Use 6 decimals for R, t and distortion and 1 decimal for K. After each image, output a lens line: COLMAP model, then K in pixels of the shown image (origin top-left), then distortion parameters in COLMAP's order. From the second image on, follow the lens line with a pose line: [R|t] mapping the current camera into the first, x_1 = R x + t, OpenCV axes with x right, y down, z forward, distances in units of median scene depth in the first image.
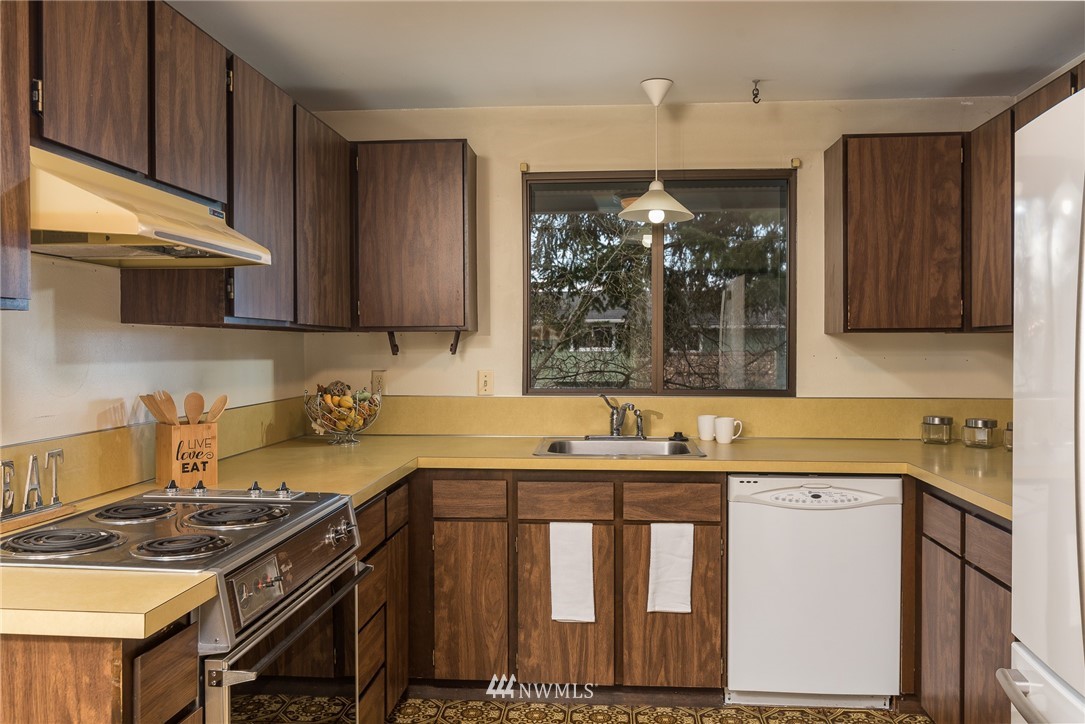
lens RADIAL K [[839.9, 0, 541.3], [0, 839.9, 363.6], [0, 0, 1]] dist [-0.027114, 0.000315]
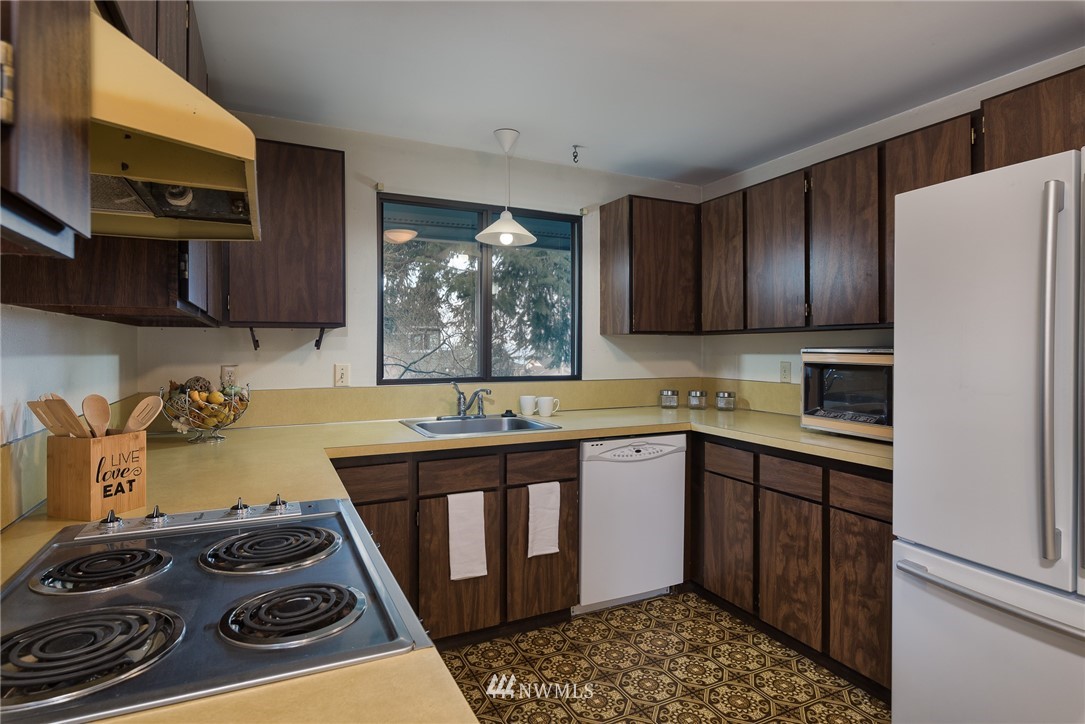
lens RADIAL K [[567.0, 0, 544.0], [0, 567.0, 351.5], [0, 0, 1]] dist [-0.021868, -0.001366]
pose [[0.851702, -0.001831, 0.524023, -0.282826], [0.008676, 0.999906, -0.010607, 0.002280], [-0.523955, 0.013580, 0.851638, 0.271186]]
